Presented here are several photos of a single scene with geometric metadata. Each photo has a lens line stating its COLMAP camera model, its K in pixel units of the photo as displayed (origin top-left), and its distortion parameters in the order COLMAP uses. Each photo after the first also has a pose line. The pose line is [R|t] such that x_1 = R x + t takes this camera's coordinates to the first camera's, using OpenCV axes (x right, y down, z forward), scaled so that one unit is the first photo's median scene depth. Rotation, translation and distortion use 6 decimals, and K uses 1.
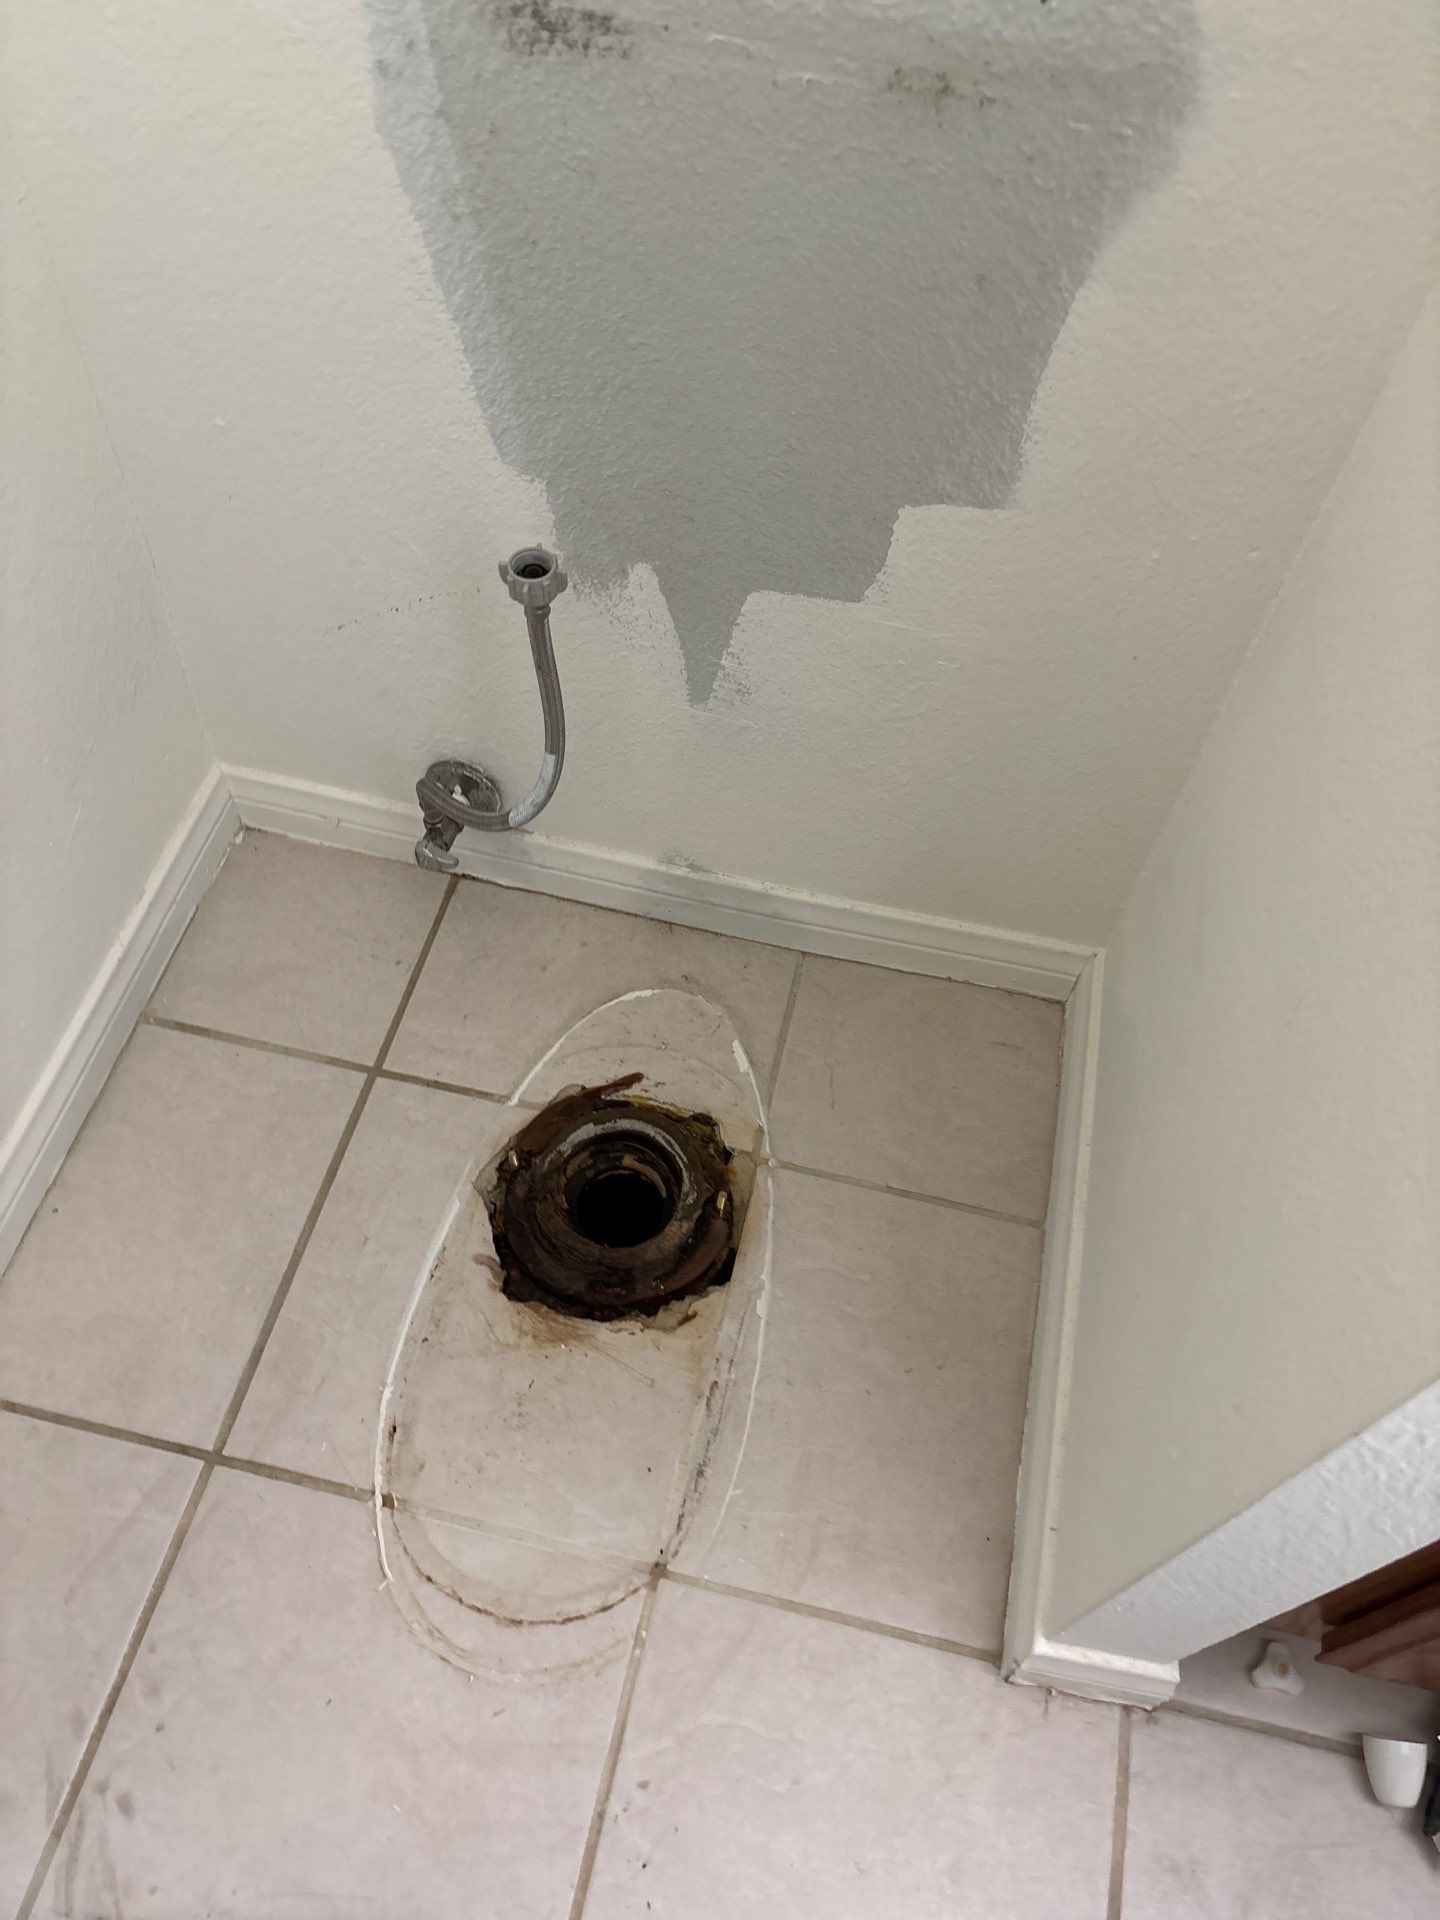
lens RADIAL K [[1464.0, 0, 717.9], [0, 1464.0, 964.3], [0, 0, 1]] dist [0.027596, -0.047255]
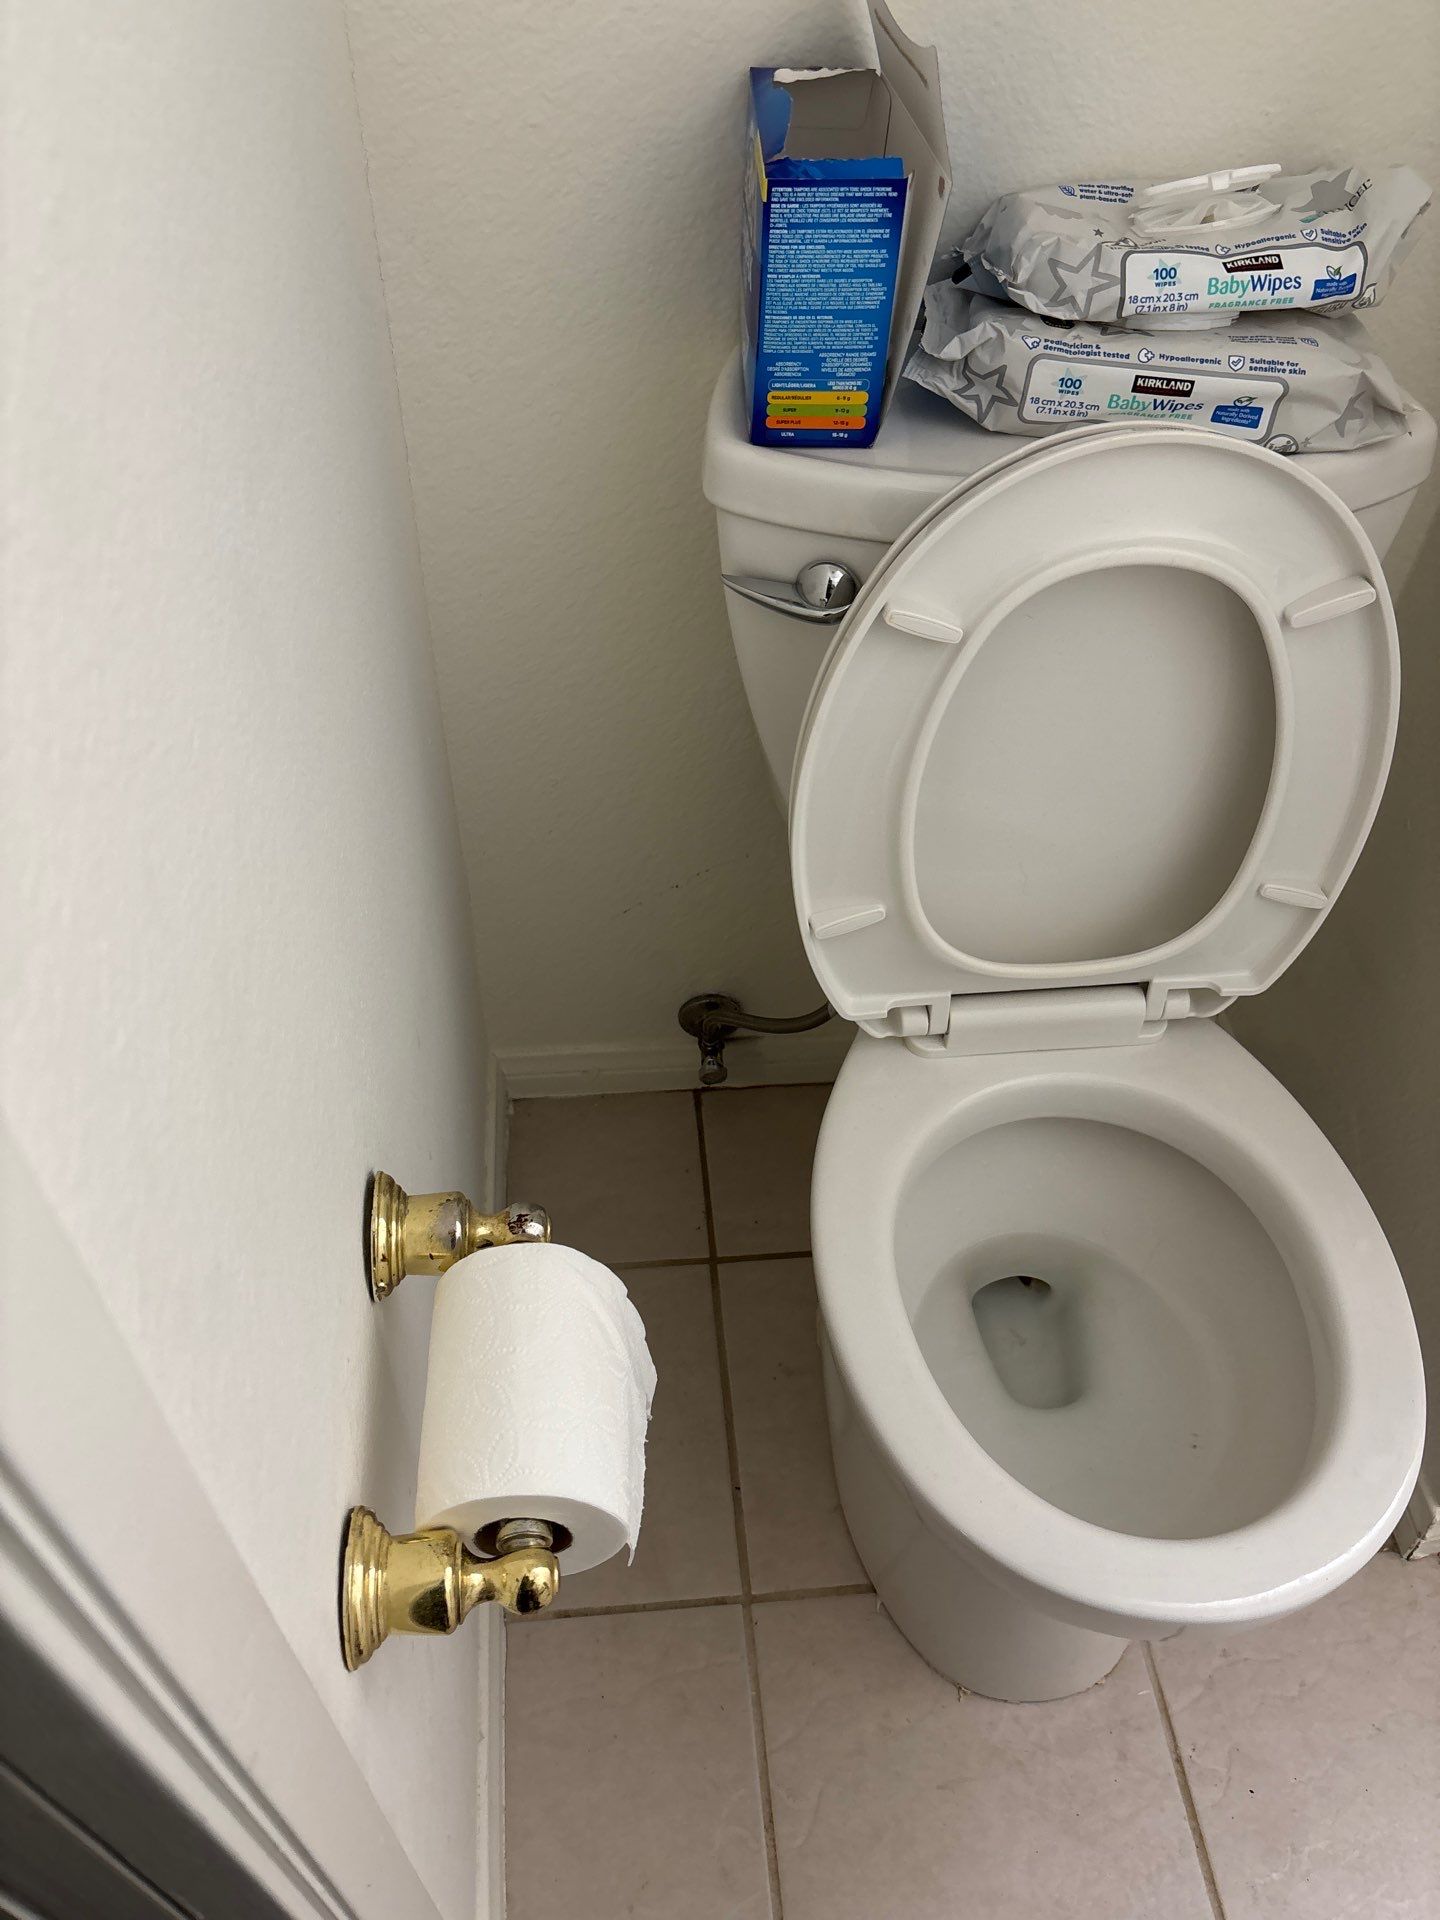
lens RADIAL K [[1464.0, 0, 699.5], [0, 1464.0, 959.1], [0, 0, 1]] dist [0.027596, -0.047255]
pose [[0.952327, -0.247964, 0.177729, -0.428717], [0.270667, 0.955511, -0.117205, -0.027228], [-0.140759, 0.159723, 0.977075, -0.219826]]
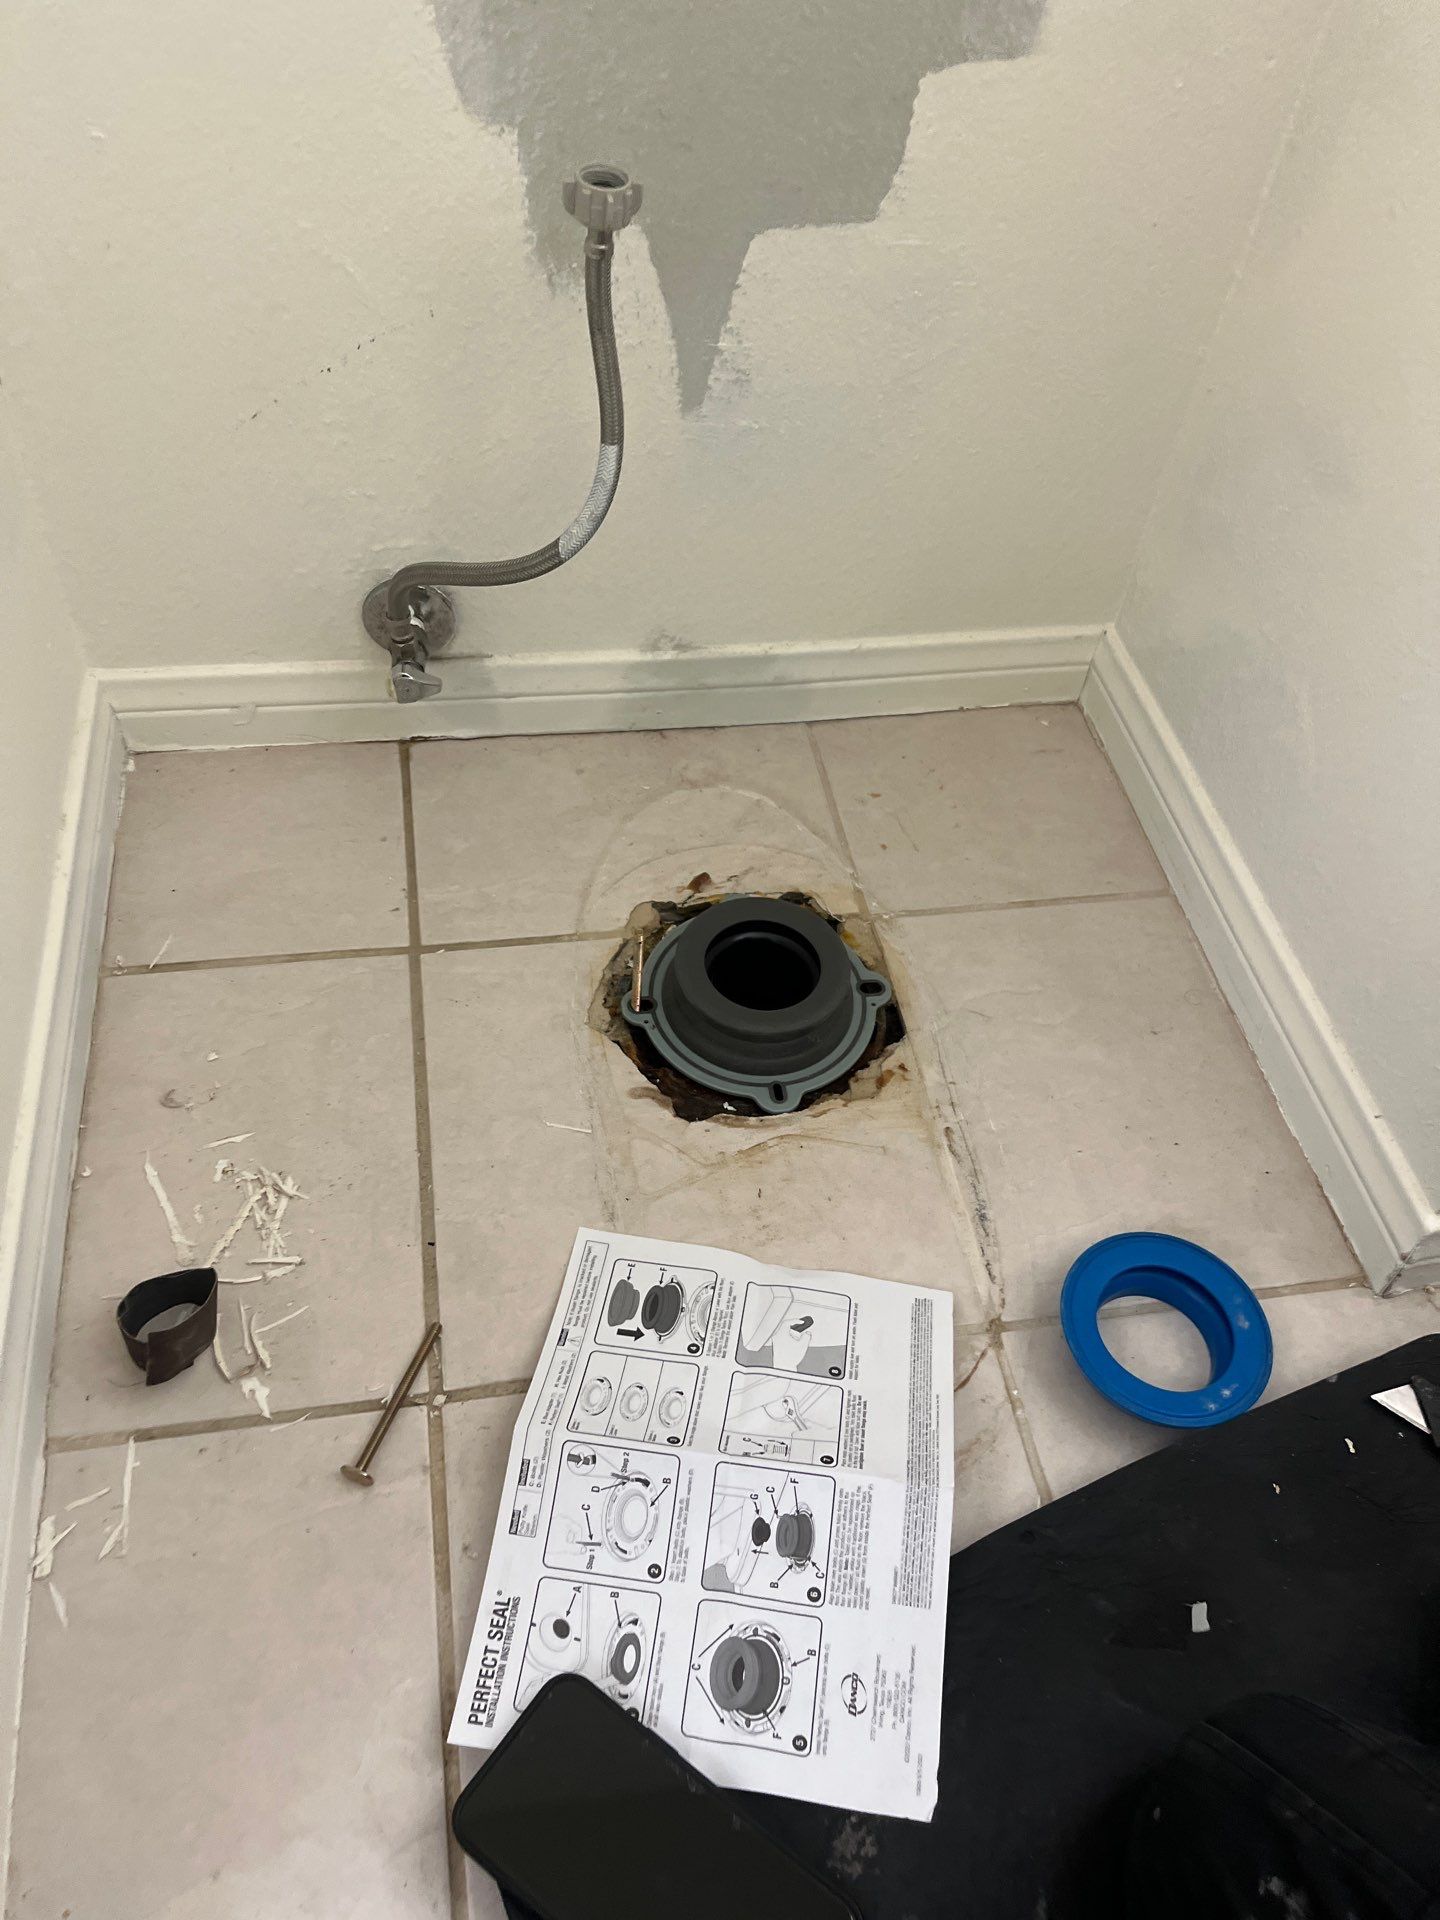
lens RADIAL K [[1464.0, 0, 706.8], [0, 1464.0, 961.8], [0, 0, 1]] dist [0.027596, -0.047255]
pose [[0.925012, -0.278808, 0.258106, -0.322055], [0.298195, 0.953730, -0.038461, 0.174456], [-0.235440, 0.112543, 0.965351, 0.170908]]
